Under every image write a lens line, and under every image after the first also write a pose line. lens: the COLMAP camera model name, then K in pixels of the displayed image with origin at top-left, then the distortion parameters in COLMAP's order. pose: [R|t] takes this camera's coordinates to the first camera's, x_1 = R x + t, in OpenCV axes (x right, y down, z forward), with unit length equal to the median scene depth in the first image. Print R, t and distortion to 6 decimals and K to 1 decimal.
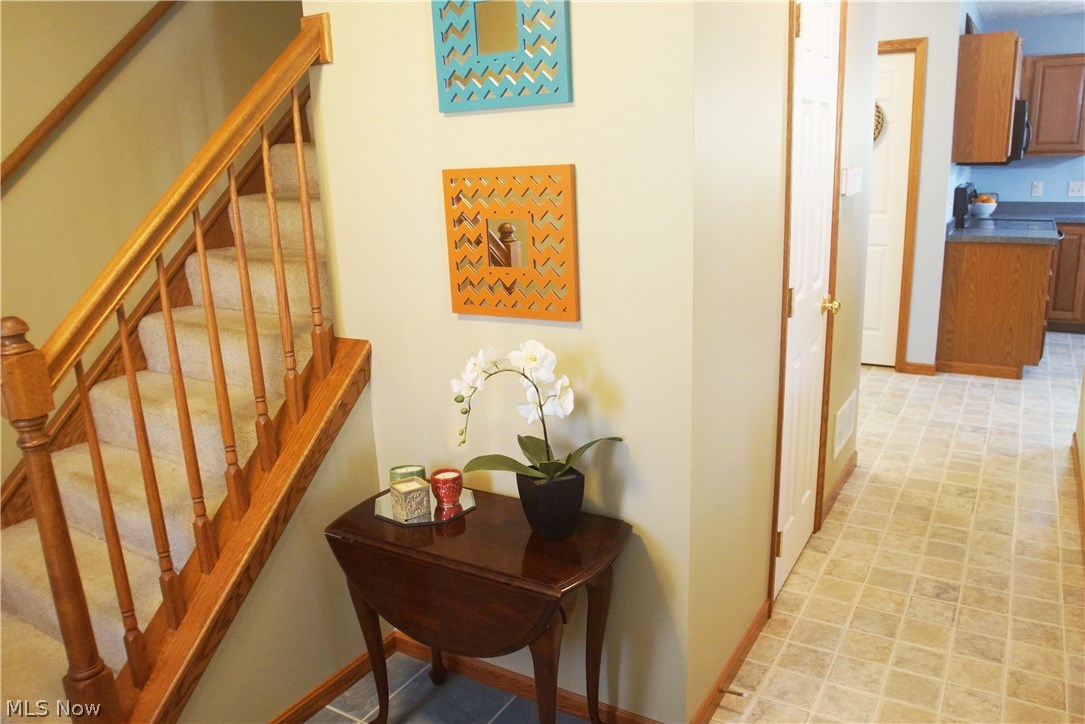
lens RADIAL K [[792.1, 0, 542.5], [0, 792.1, 362.0], [0, 0, 1]] dist [-0.098794, -0.000271]
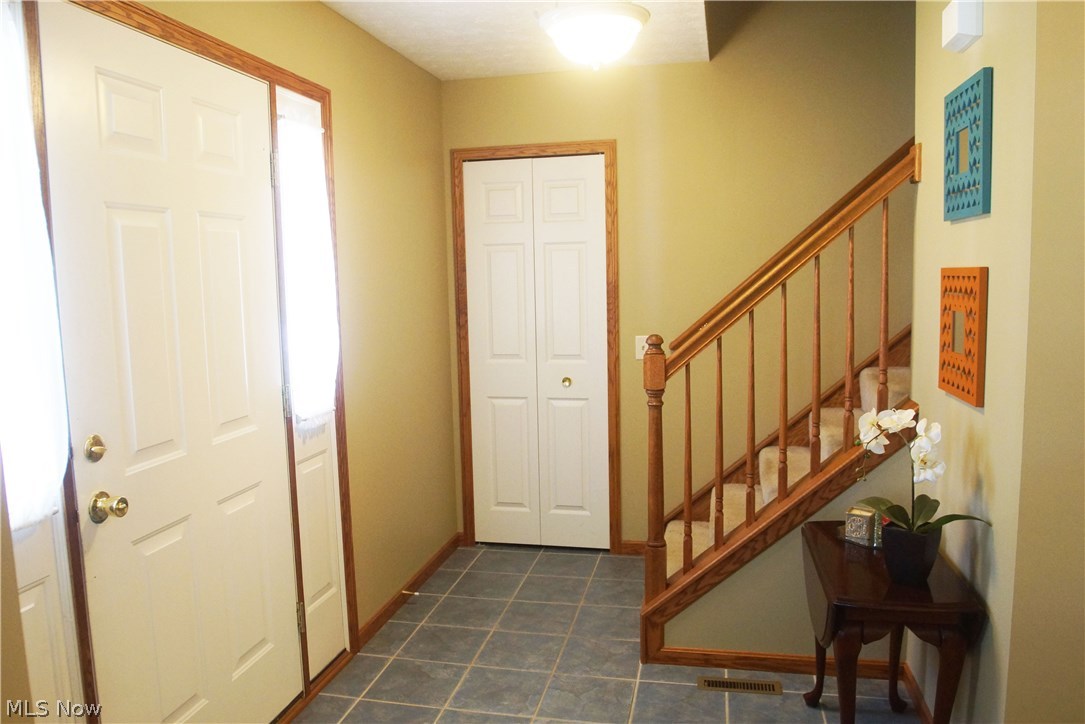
lens RADIAL K [[792.1, 0, 542.5], [0, 792.1, 362.0], [0, 0, 1]] dist [-0.098794, -0.000271]
pose [[0.327742, 0.135242, -0.935037, 0.821831], [-0.225437, 0.972307, 0.061614, -0.039918], [0.917477, 0.190599, 0.349154, 0.054589]]
